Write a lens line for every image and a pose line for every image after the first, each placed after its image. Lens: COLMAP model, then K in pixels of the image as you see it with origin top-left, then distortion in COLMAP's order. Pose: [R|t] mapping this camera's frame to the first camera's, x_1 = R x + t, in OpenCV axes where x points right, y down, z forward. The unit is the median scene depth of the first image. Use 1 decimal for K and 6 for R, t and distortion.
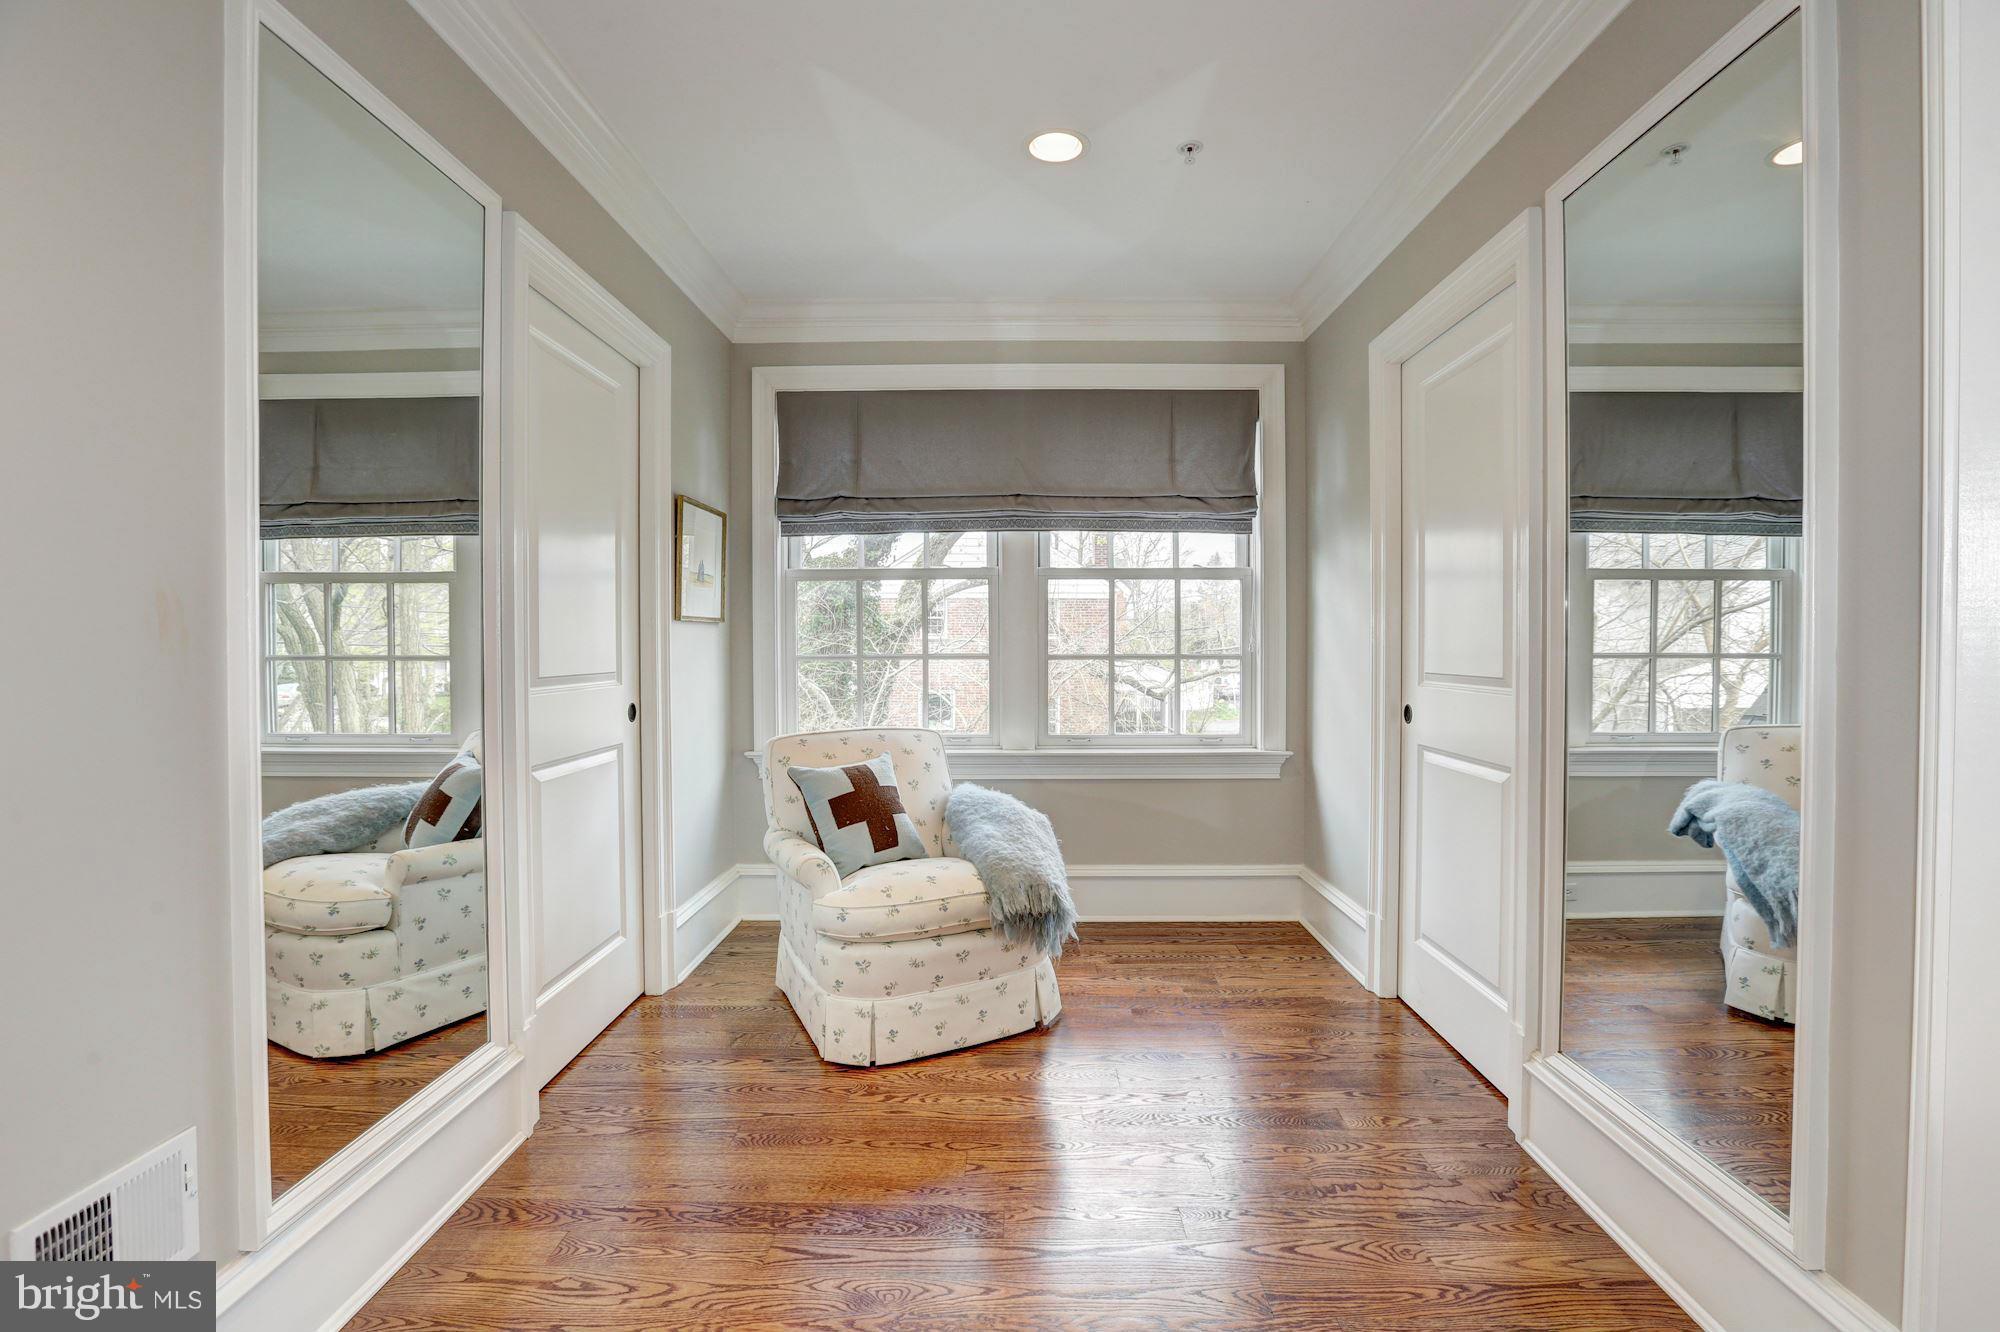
lens RADIAL K [[926.0, 0, 1004.8], [0, 926.0, 638.6], [0, 0, 1]] dist [-0.037328, 0.000666]
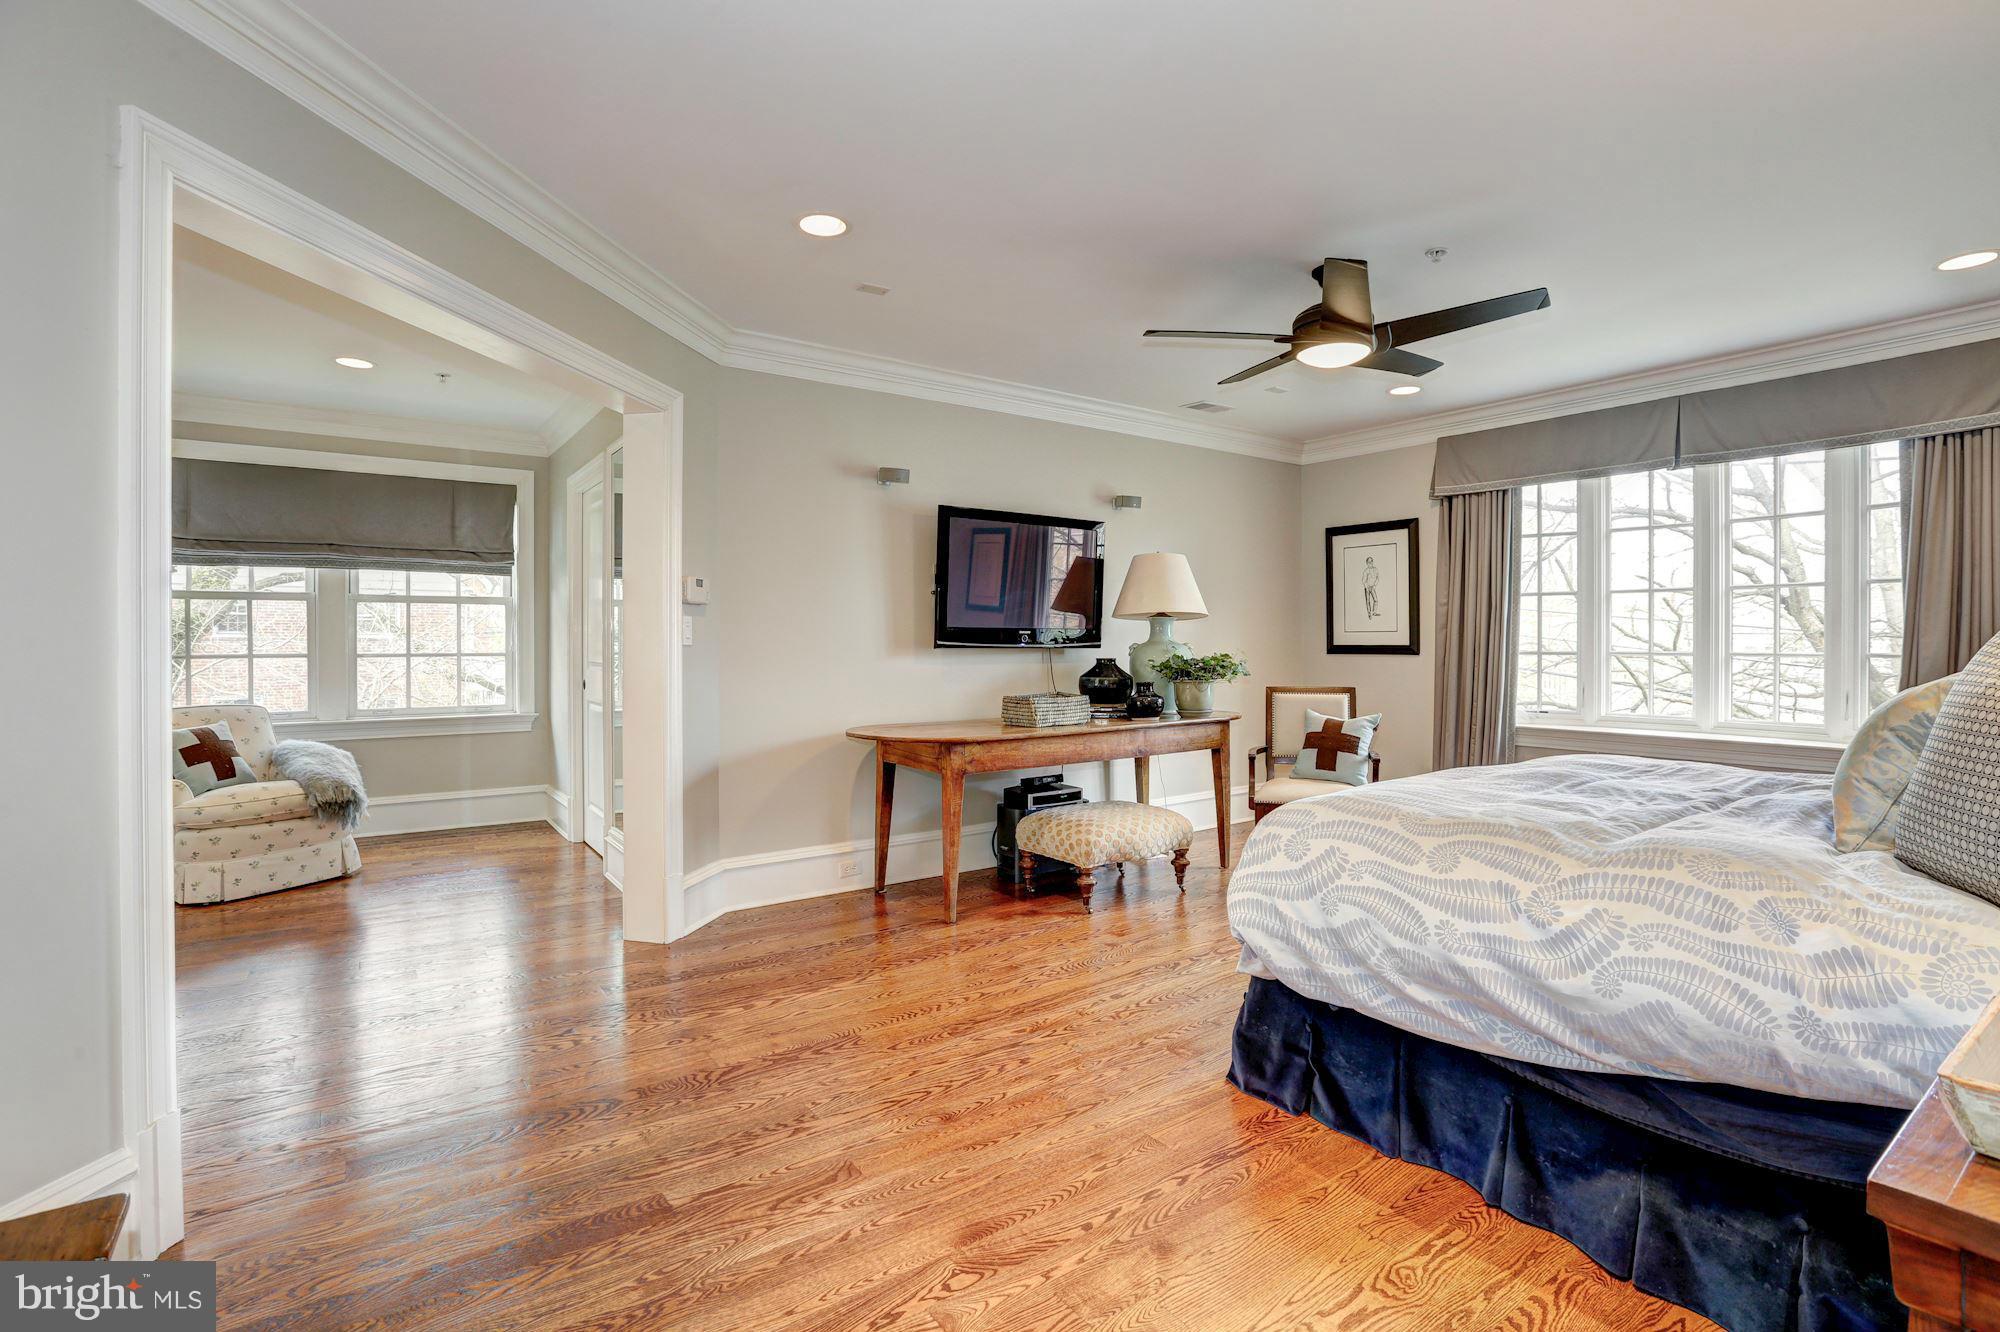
lens RADIAL K [[926.0, 0, 1004.8], [0, 926.0, 638.6], [0, 0, 1]] dist [-0.037328, 0.000666]
pose [[0.805321, 0.001318, 0.592837, 0.025093], [0.006072, 0.999927, -0.010472, 0.017118], [-0.592807, 0.012033, 0.805254, -0.928966]]
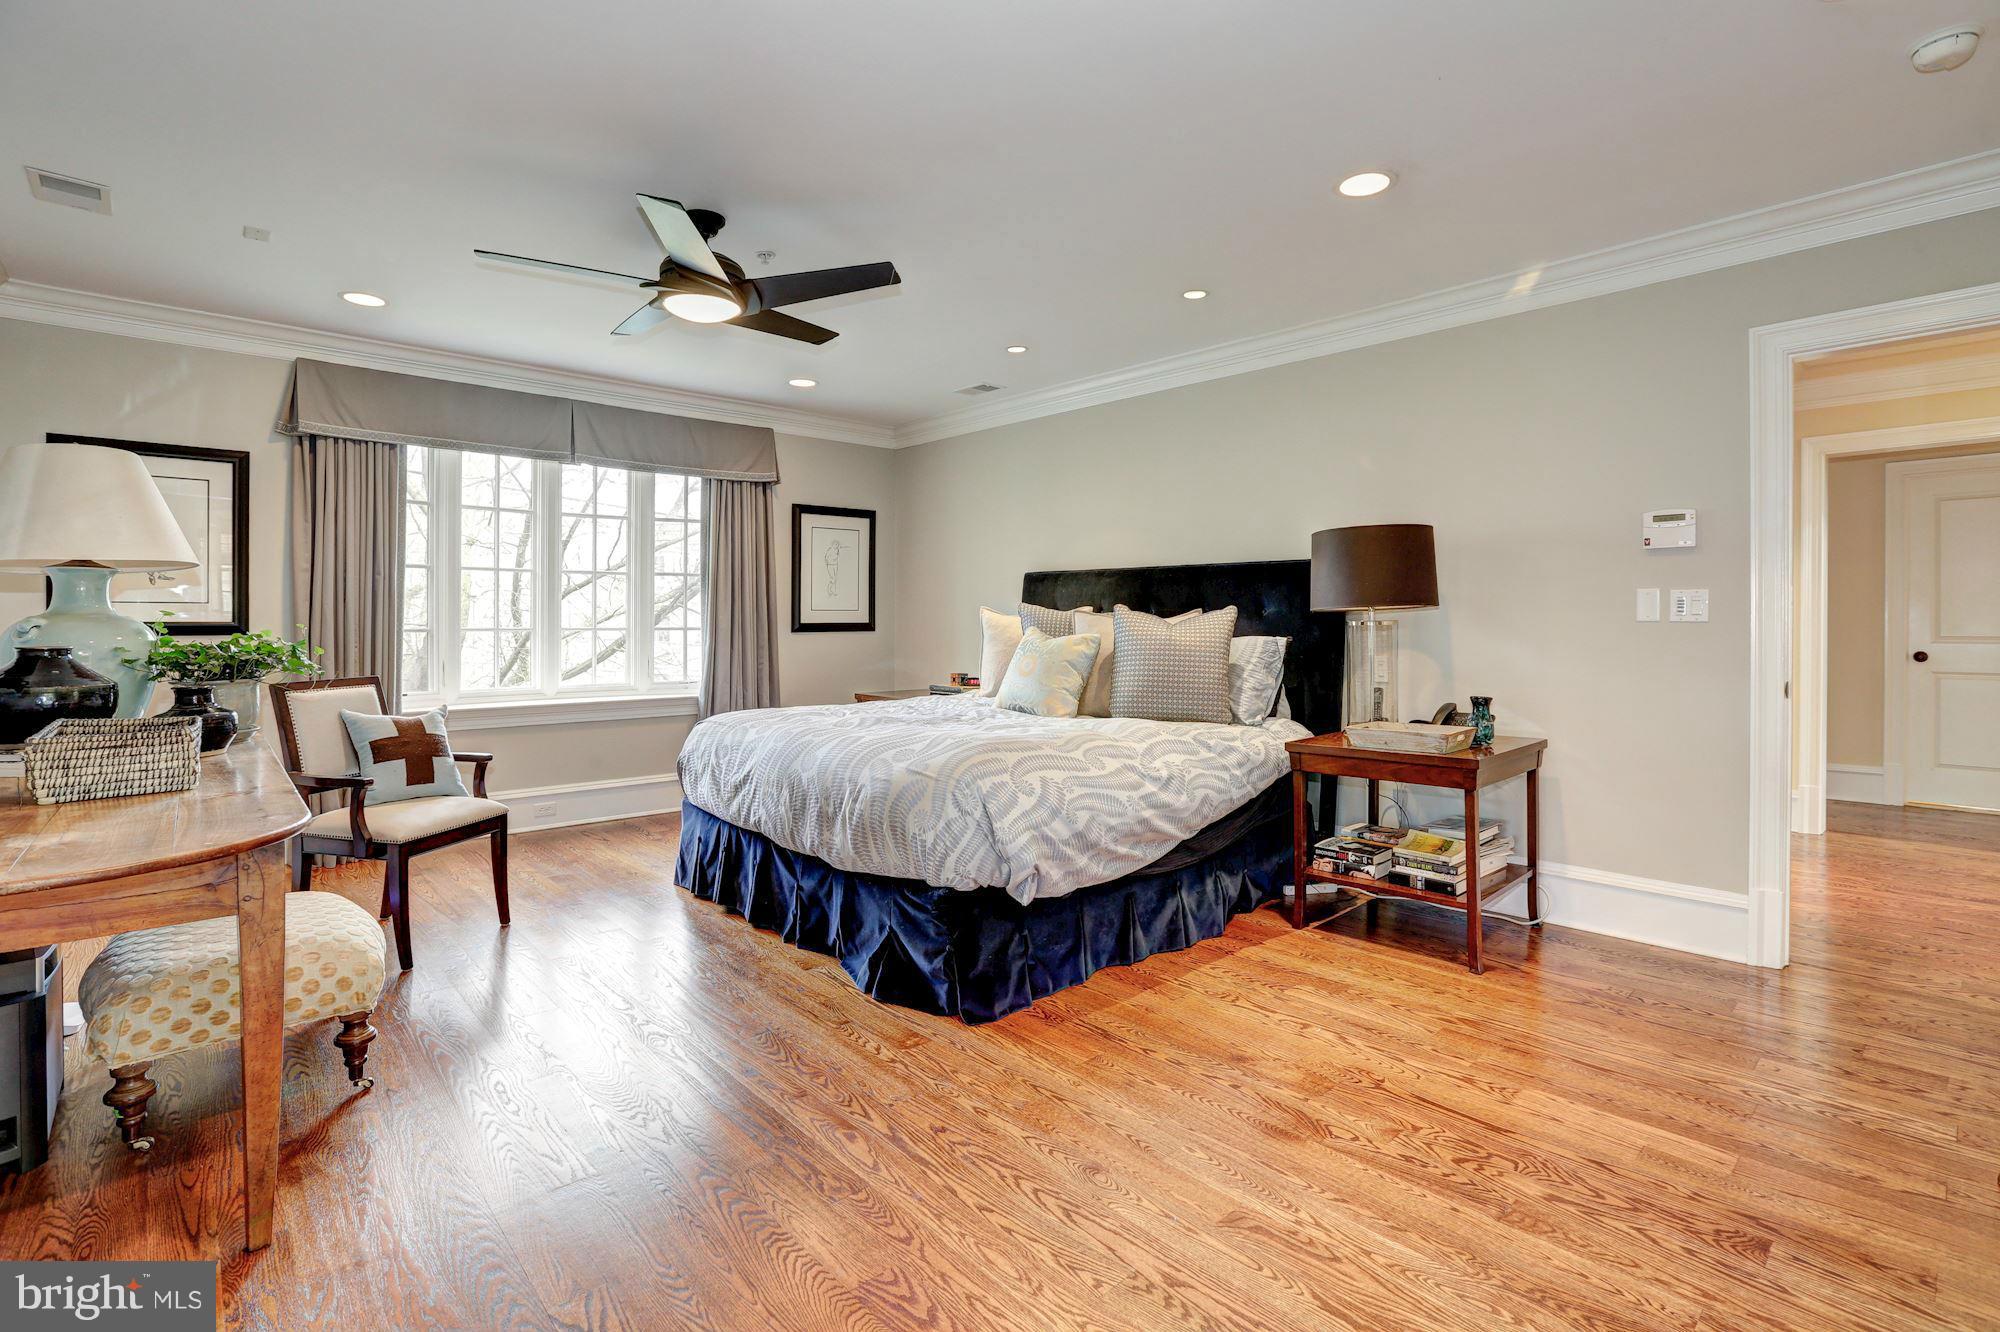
lens RADIAL K [[939.1, 0, 995.1], [0, 939.1, 624.6], [0, 0, 1]] dist [-0.025986, 0.000929]
pose [[-0.684834, -0.005527, 0.728678, -0.037735], [0.004177, 0.999925, 0.011509, -0.005891], [-0.728687, 0.010925, -0.684759, 2.414648]]
